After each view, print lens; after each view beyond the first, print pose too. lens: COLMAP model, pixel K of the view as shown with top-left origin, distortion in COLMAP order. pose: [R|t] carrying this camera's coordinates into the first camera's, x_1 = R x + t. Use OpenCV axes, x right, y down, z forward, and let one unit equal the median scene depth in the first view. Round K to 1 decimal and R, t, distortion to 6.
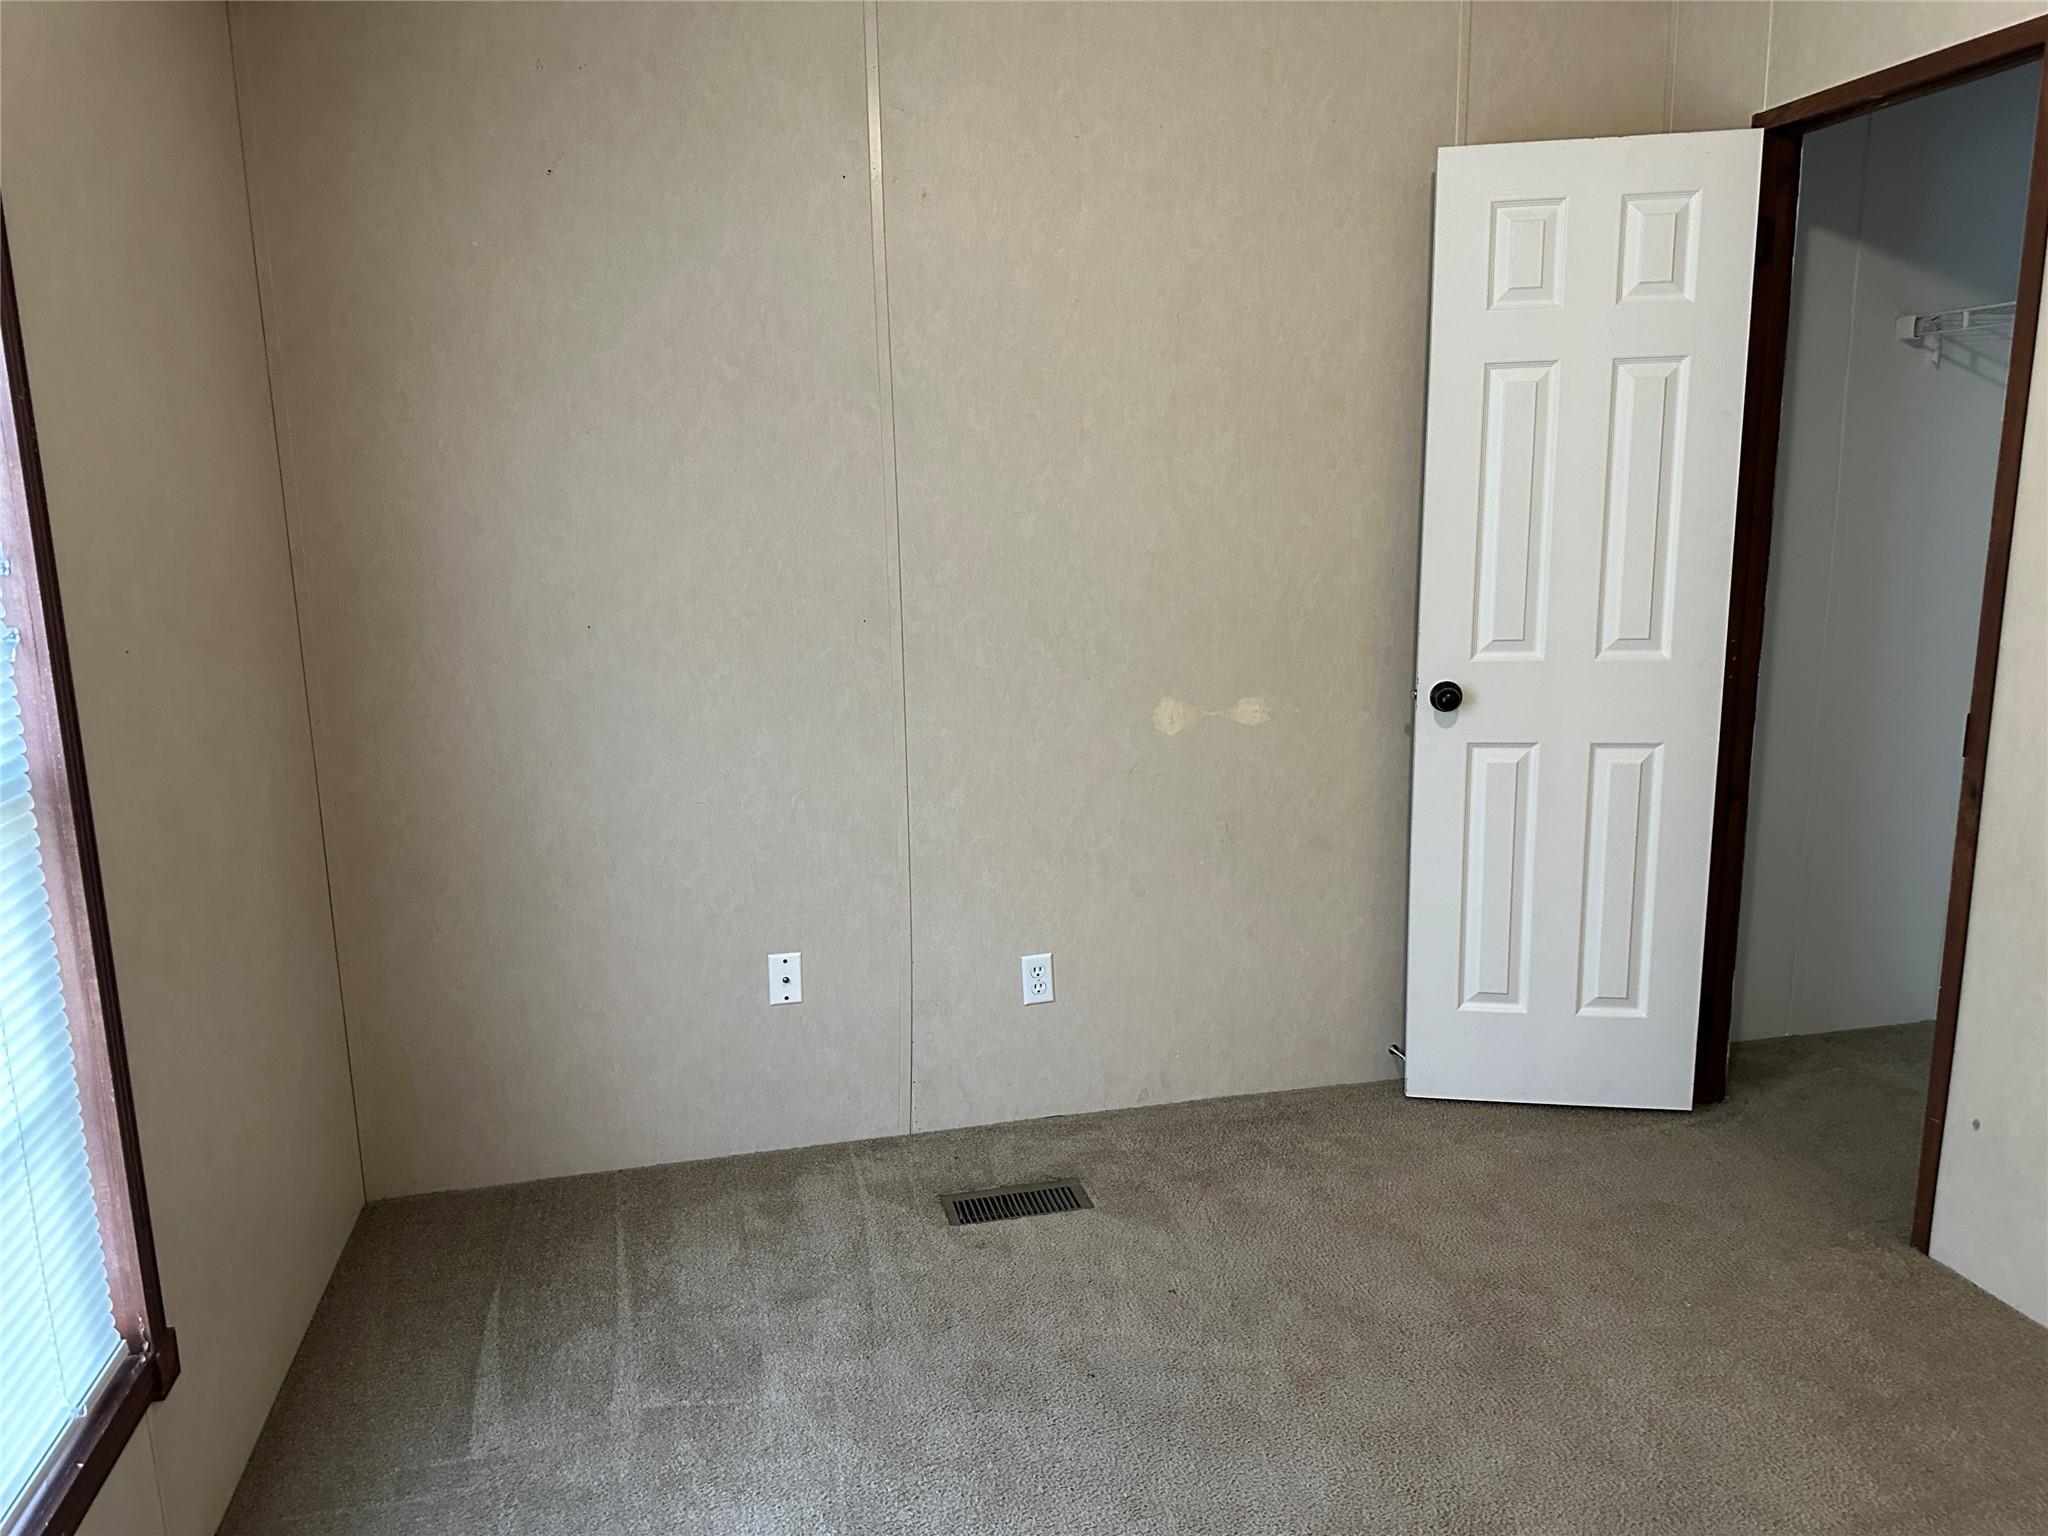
lens RADIAL K [[1725.3, 0, 1024.0], [0, 1725.3, 768.0], [0, 0, 1]] dist [0.181421, -0.000848]
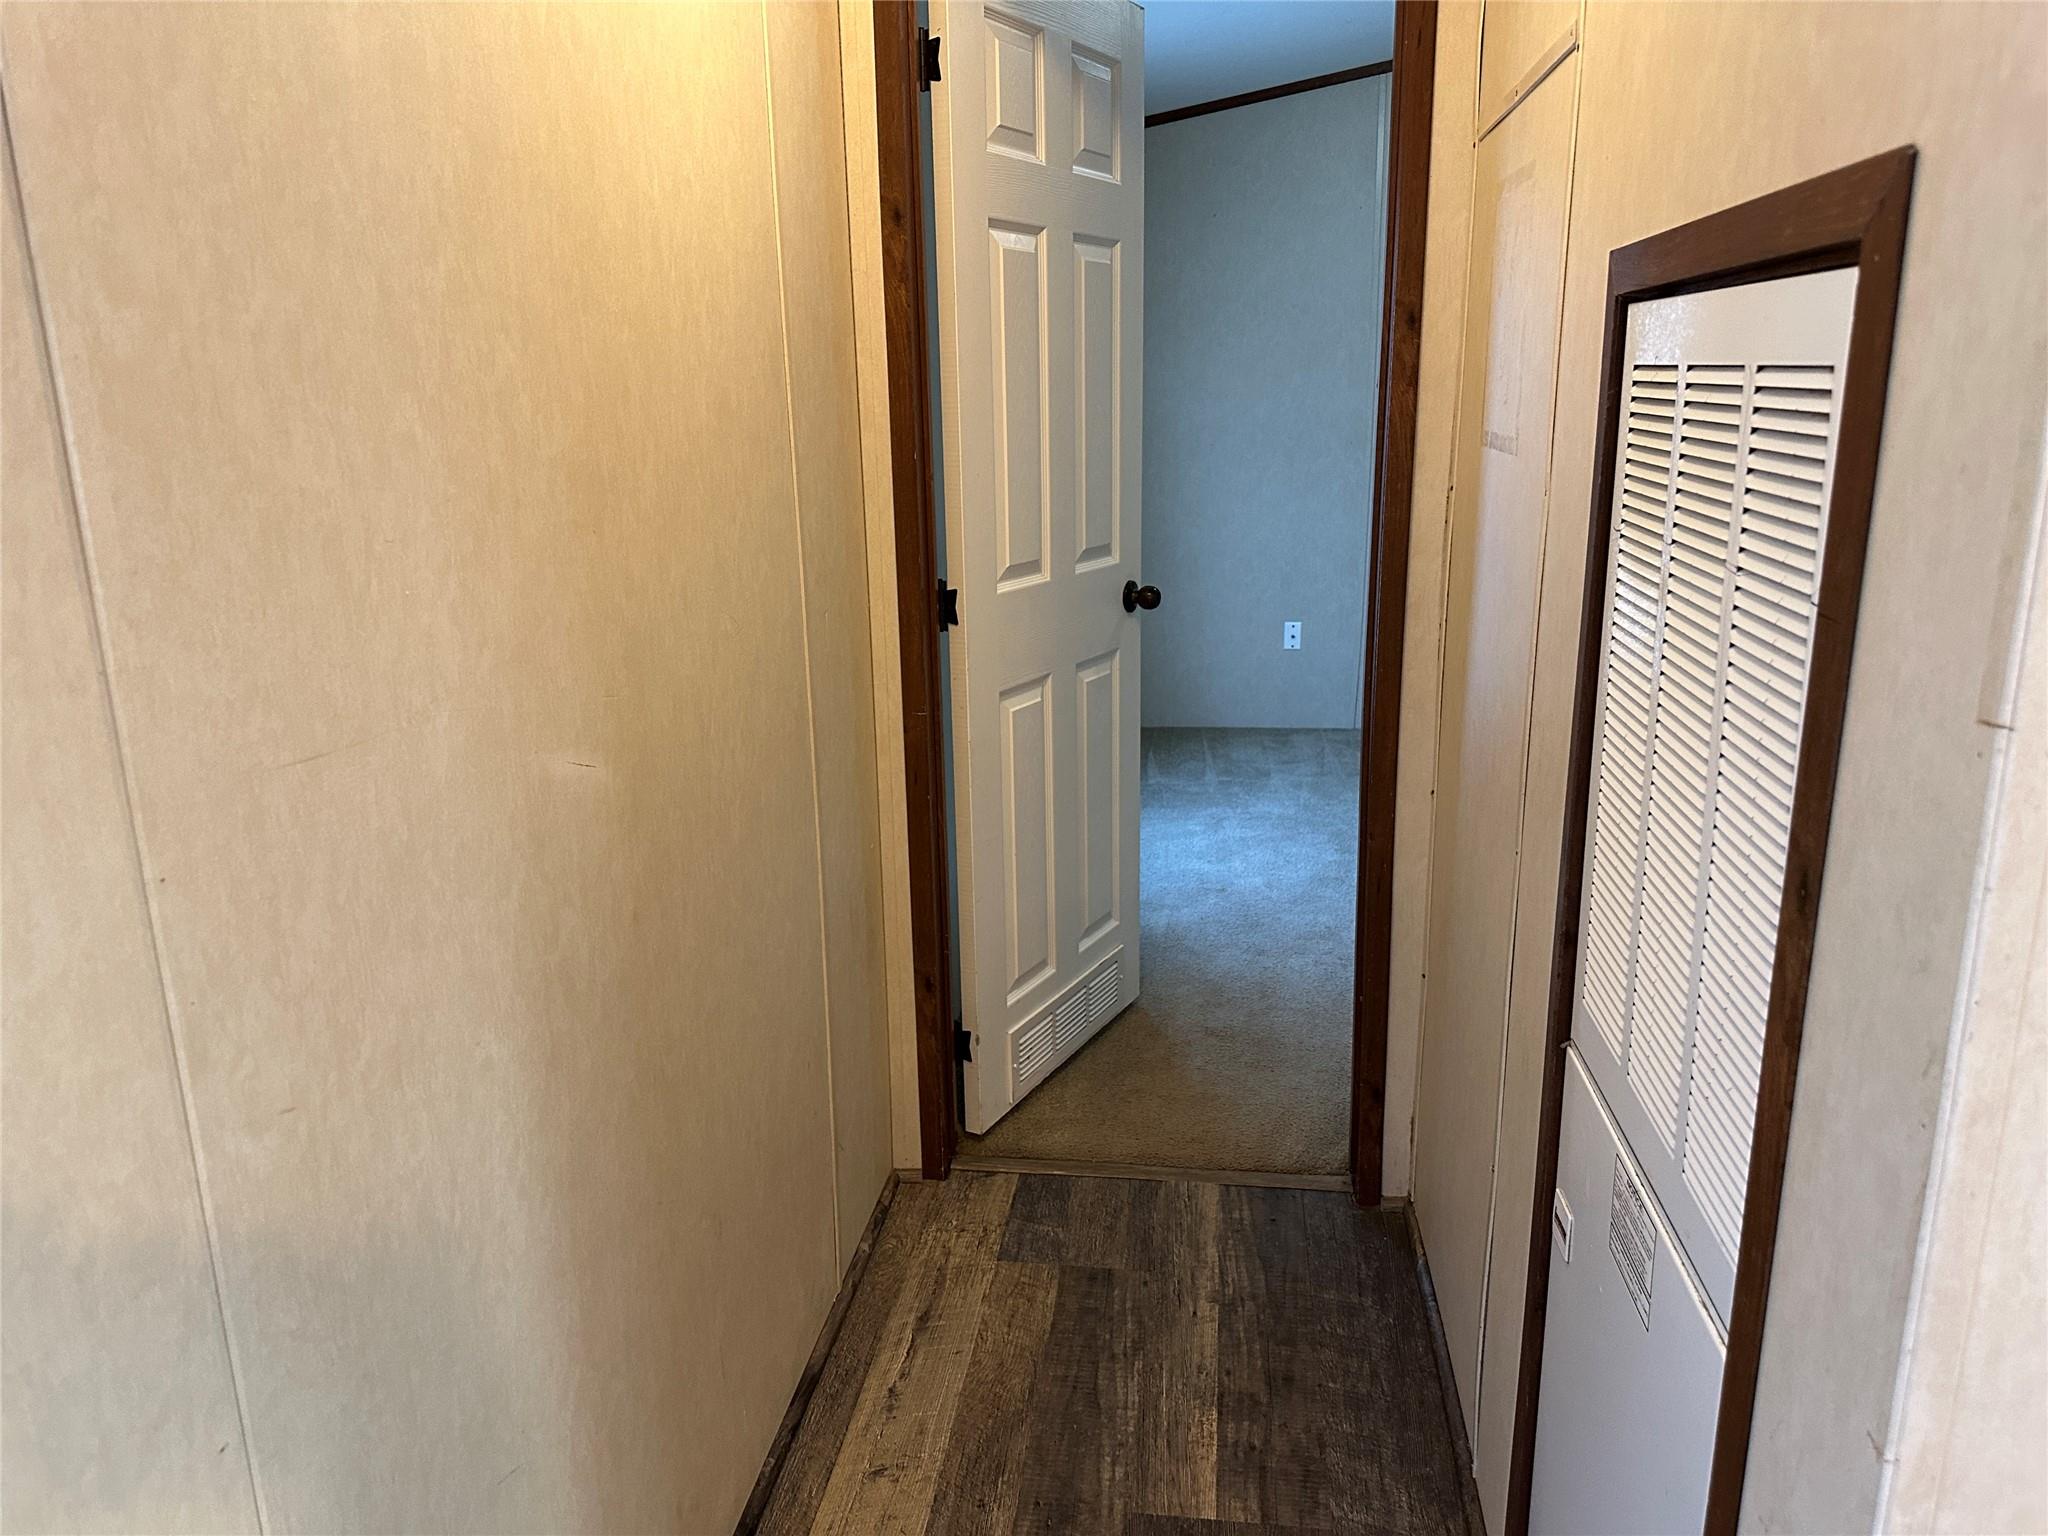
lens RADIAL K [[1458.1, 0, 1024.0], [0, 1458.1, 768.0], [0, 0, 1]] dist [0.040197, -0.000306]
pose [[0.945695, 0.093707, -0.311256, 0.112334], [-0.068228, 0.993439, 0.091787, 0.159239], [0.317815, -0.065566, 0.945883, -0.725260]]
